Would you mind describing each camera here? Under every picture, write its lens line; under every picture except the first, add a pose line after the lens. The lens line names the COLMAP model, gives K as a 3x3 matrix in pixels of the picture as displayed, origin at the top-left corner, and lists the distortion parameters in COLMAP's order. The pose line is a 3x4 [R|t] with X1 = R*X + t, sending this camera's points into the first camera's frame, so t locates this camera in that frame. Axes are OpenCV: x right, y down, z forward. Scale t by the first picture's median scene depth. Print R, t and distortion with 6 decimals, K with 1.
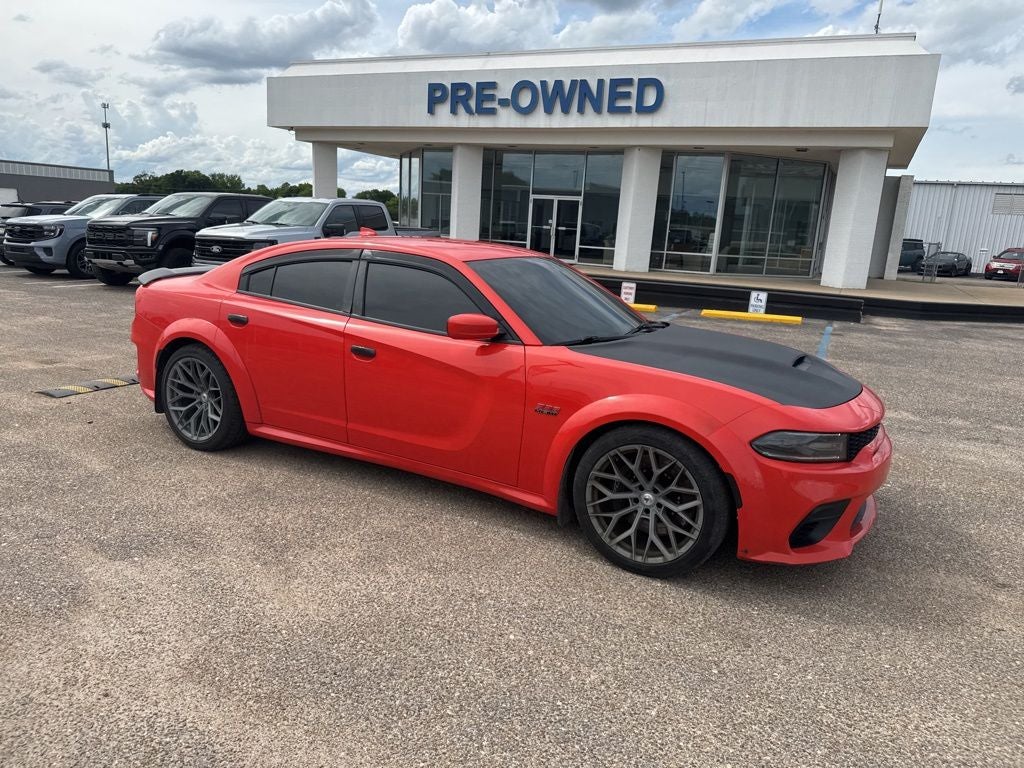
lens RADIAL K [[720.5, 0, 506.8], [0, 720.5, 387.9], [0, 0, 1]] dist [0.029699, -0.047152]
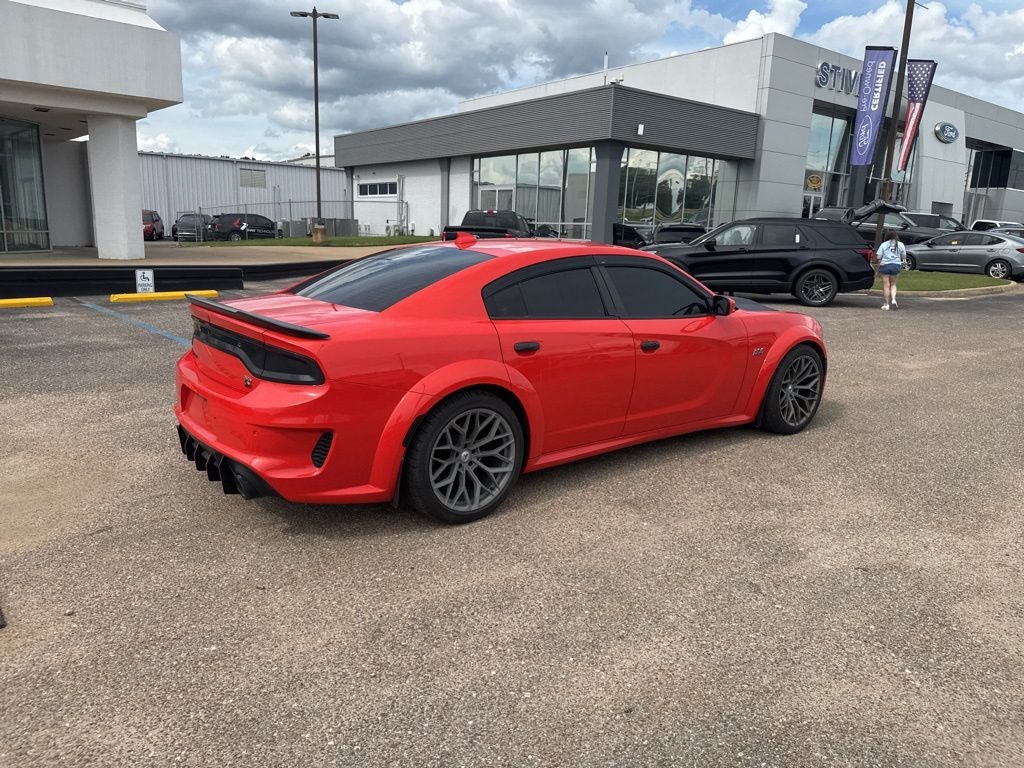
lens RADIAL K [[720.5, 0, 503.4], [0, 720.5, 384.3], [0, 0, 1]] dist [0.029699, -0.047152]
pose [[0.386491, -0.236684, 0.891406, -0.345203], [0.192586, 0.965916, 0.172967, -0.061304], [-0.901962, 0.104822, 0.418900, 0.196705]]
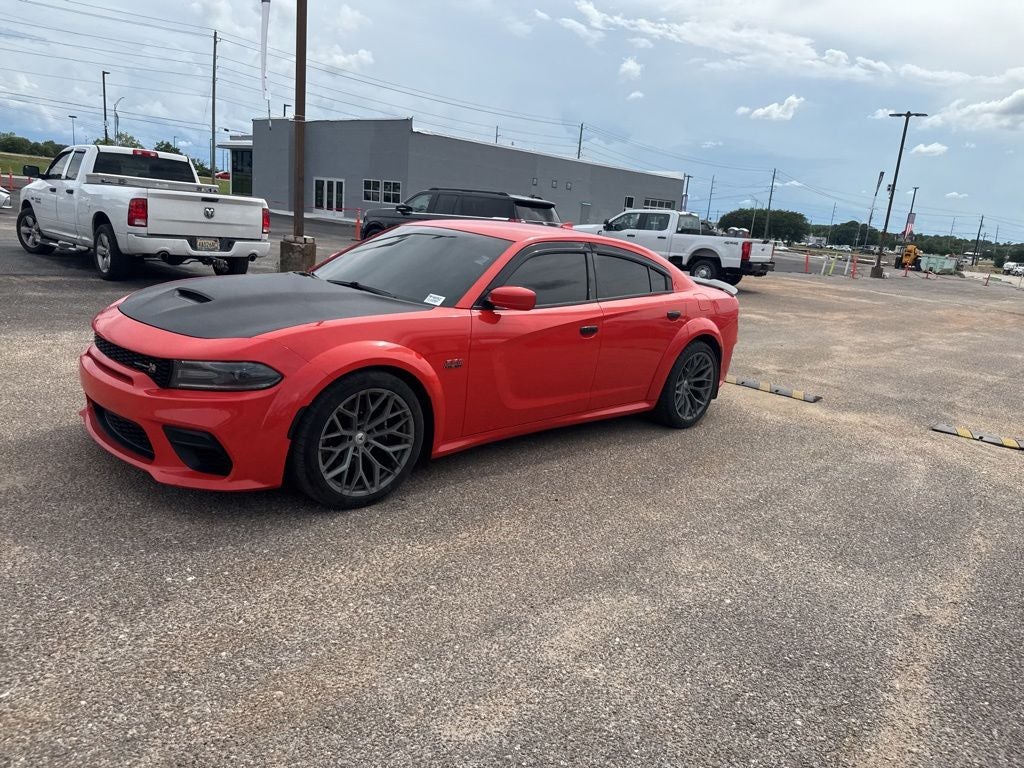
lens RADIAL K [[720.5, 0, 507.7], [0, 720.5, 379.2], [0, 0, 1]] dist [0.029699, -0.047152]
pose [[-0.258135, 0.138437, -0.956139, 0.314985], [-0.311509, 0.924896, 0.218014, -0.070512], [0.914510, 0.354122, -0.195624, 0.407390]]
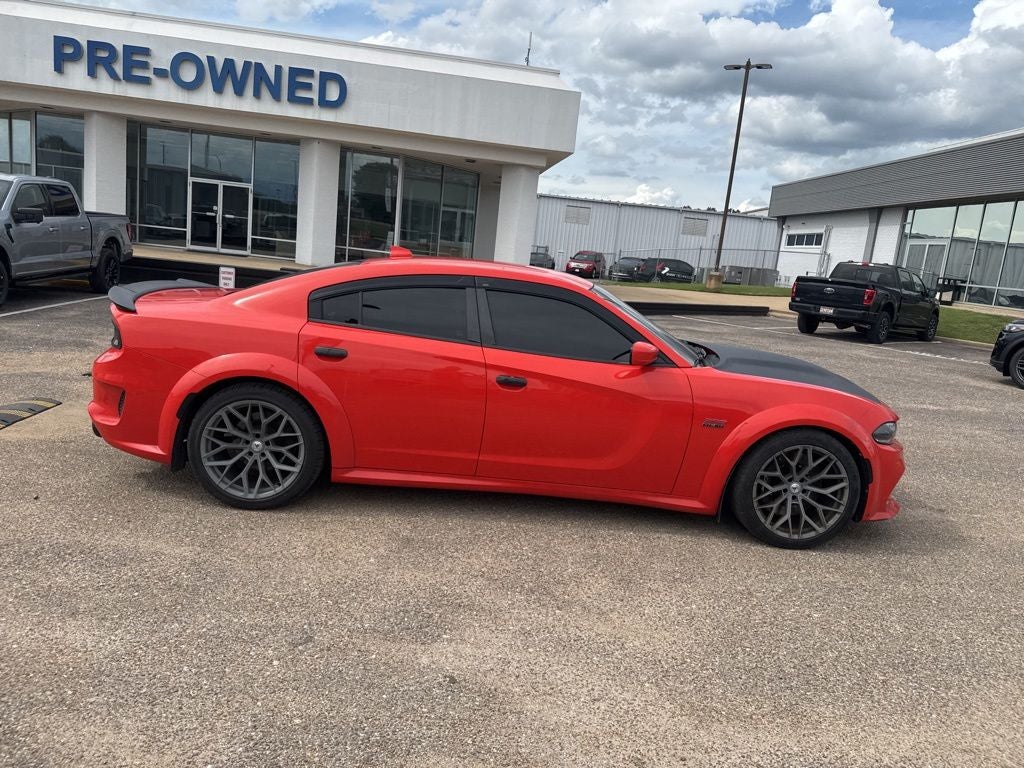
lens RADIAL K [[720.5, 0, 514.9], [0, 720.5, 375.1], [0, 0, 1]] dist [0.029699, -0.047152]
pose [[0.848126, -0.062943, 0.526042, -0.189846], [0.063438, 0.997839, 0.017117, -0.020480], [-0.525982, 0.018854, 0.850286, 0.040588]]
